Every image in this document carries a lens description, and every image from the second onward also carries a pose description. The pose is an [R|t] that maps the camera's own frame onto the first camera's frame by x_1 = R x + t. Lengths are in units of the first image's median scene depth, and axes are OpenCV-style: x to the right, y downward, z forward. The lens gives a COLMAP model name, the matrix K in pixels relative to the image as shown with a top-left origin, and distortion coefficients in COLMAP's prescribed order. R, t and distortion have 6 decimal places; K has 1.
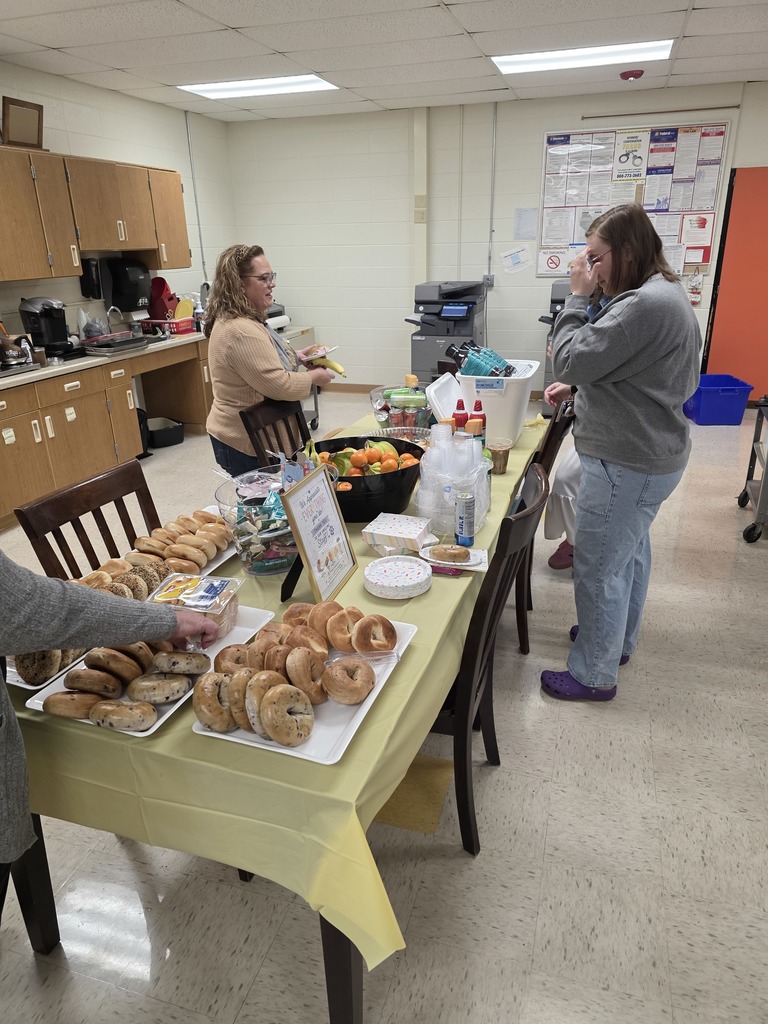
lens RADIAL K [[660.2, 0, 384.0], [0, 660.2, 512.0], [0, 0, 1]] dist [0.062632, -0.051751]
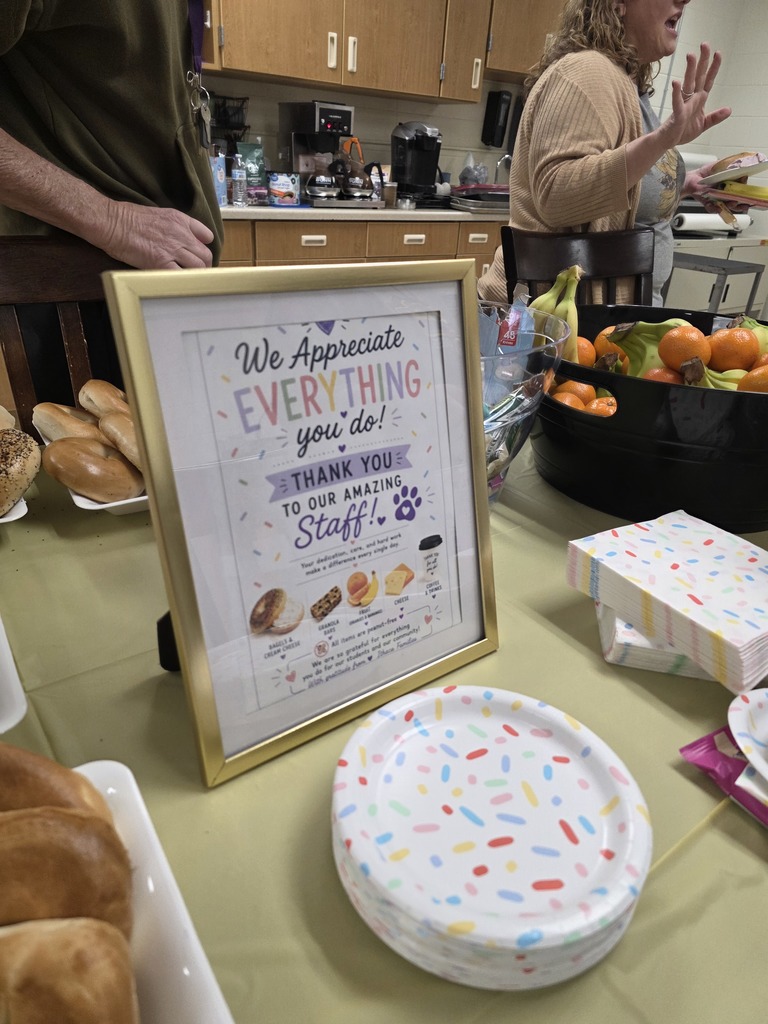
lens RADIAL K [[660.2, 0, 384.0], [0, 660.2, 512.0], [0, 0, 1]] dist [0.062632, -0.051751]
pose [[0.795388, 0.343523, -0.499349, 0.022185], [-0.297654, 0.939069, 0.171905, -0.005736], [0.527976, 0.011902, 0.849176, 0.319846]]
